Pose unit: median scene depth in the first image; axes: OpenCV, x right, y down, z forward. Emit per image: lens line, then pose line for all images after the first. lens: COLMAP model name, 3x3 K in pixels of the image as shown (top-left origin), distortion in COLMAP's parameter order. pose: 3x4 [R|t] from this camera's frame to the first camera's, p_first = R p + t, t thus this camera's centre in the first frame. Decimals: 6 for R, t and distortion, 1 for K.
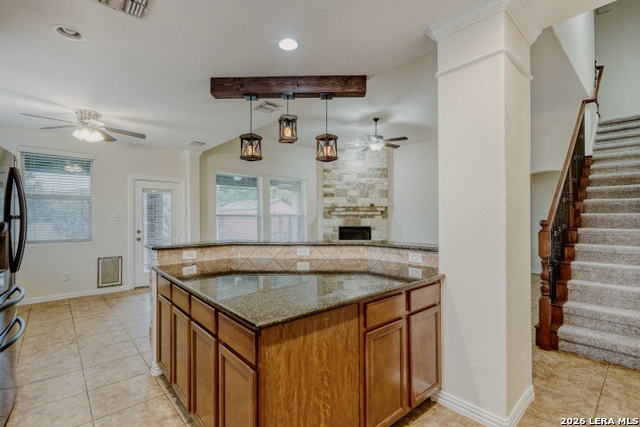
lens RADIAL K [[295.2, 0, 316.7], [0, 295.2, 211.7], [0, 0, 1]] dist [-0.004435, 0.000839]
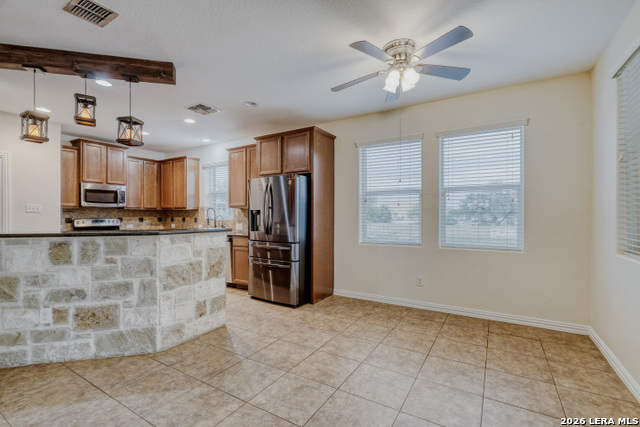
lens RADIAL K [[295.2, 0, 310.6], [0, 295.2, 215.6], [0, 0, 1]] dist [-0.004435, 0.000839]
pose [[-0.957857, 0.003071, -0.287230, -0.174483], [0.008368, 0.999817, -0.017216, 0.025893], [0.287125, -0.018894, -0.957707, 0.726118]]
